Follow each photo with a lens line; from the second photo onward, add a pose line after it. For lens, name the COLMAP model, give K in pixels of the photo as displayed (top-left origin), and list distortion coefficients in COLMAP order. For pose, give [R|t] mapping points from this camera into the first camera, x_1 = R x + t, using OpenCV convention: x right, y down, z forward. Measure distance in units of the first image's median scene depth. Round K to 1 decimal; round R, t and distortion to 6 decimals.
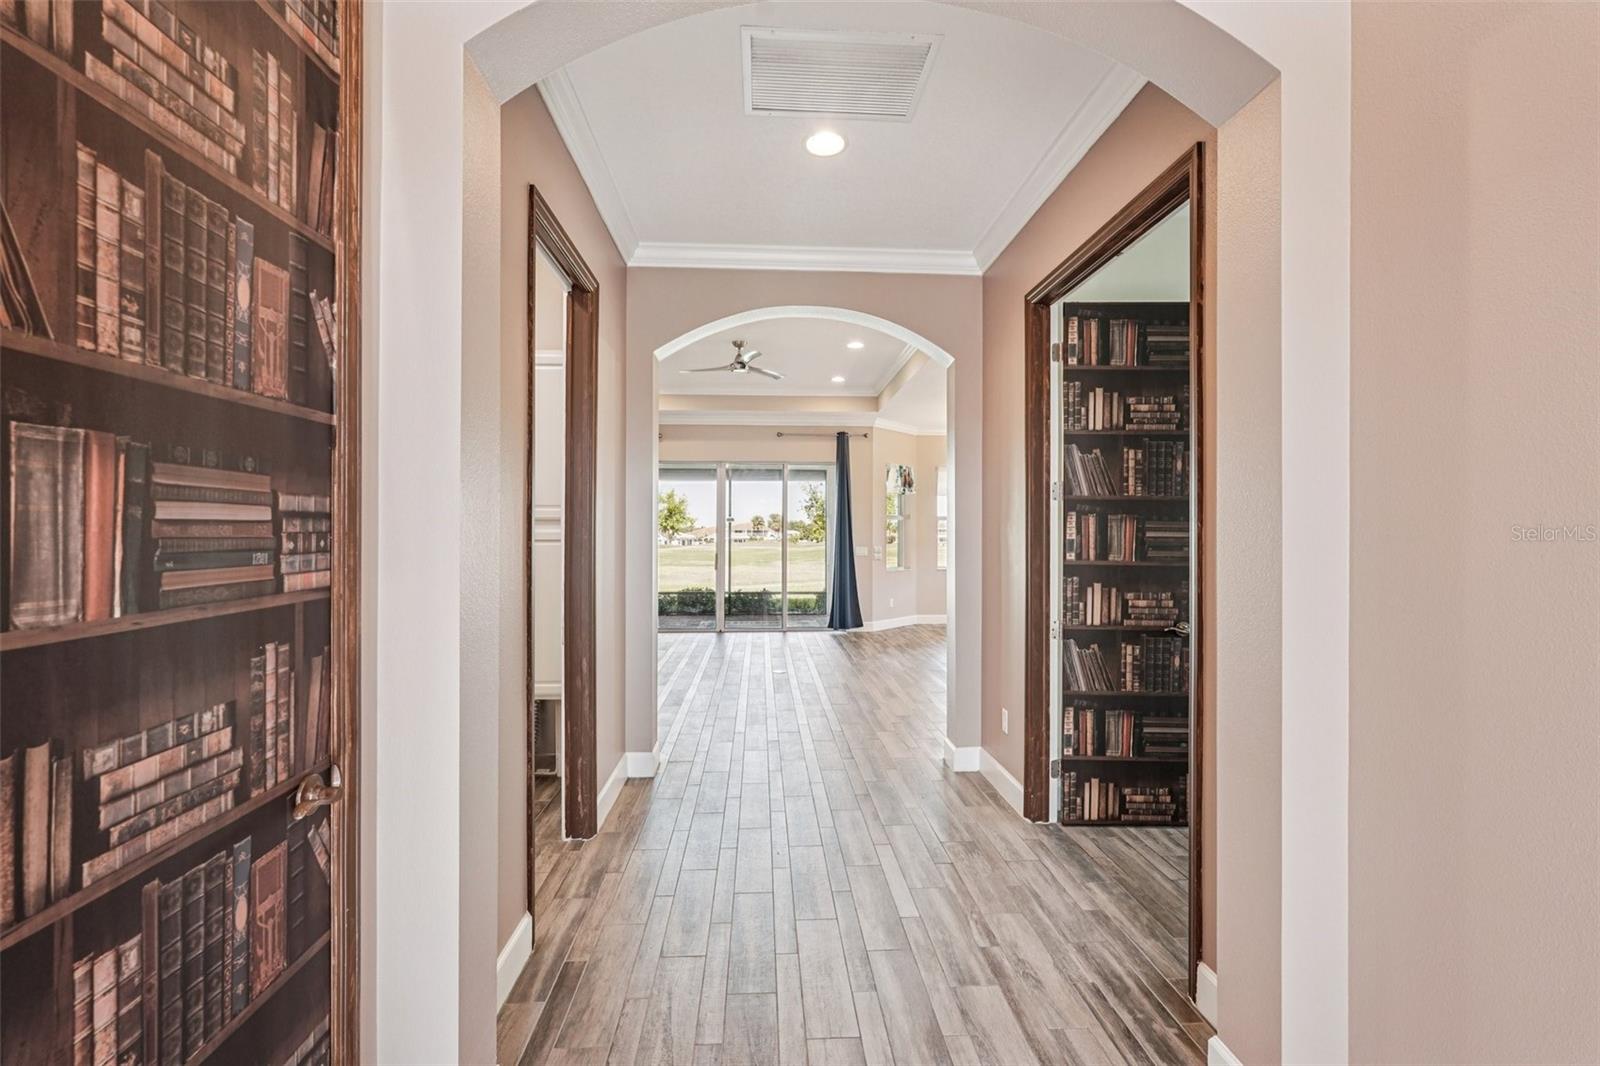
lens RADIAL K [[713.3, 0, 805.3], [0, 713.3, 529.4], [0, 0, 1]] dist [-0.011769, 0.006798]
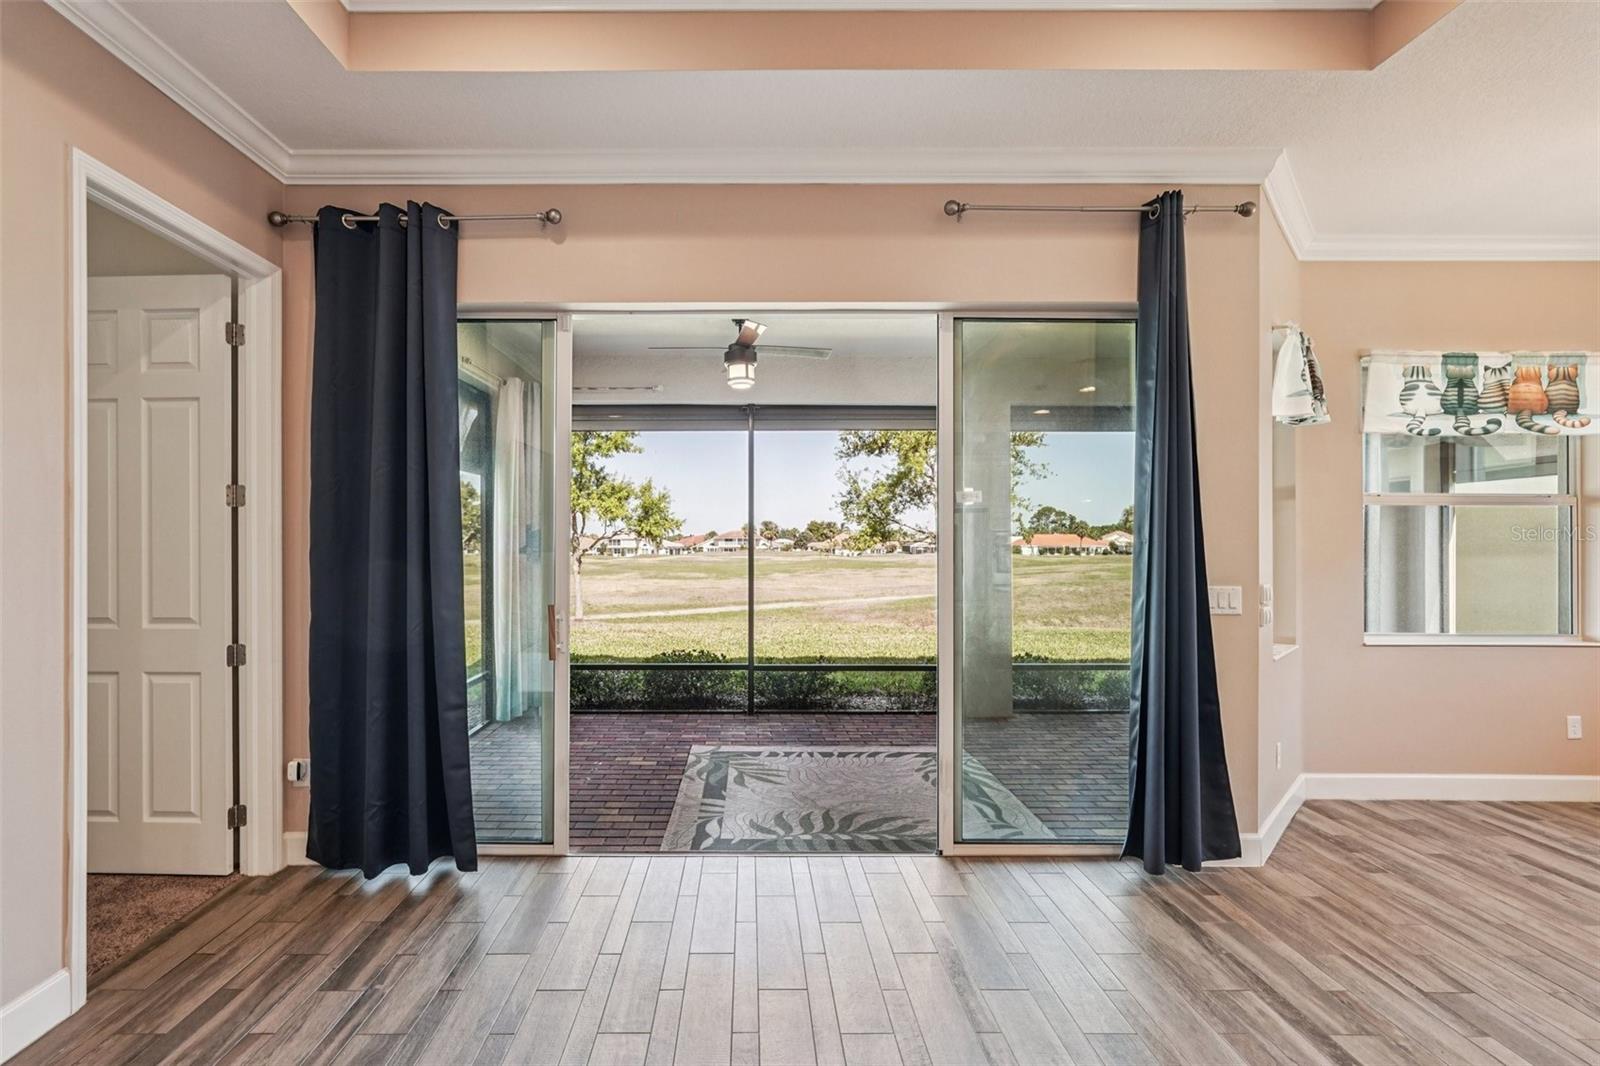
lens RADIAL K [[713.3, 0, 800.4], [0, 713.3, 539.6], [0, 0, 1]] dist [-0.011769, 0.006798]
pose [[0.999957, -0.001658, 0.009081, -0.078246], [0.001636, 0.999996, 0.002421, 0.003977], [-0.009085, -0.002406, 0.999956, 0.529468]]
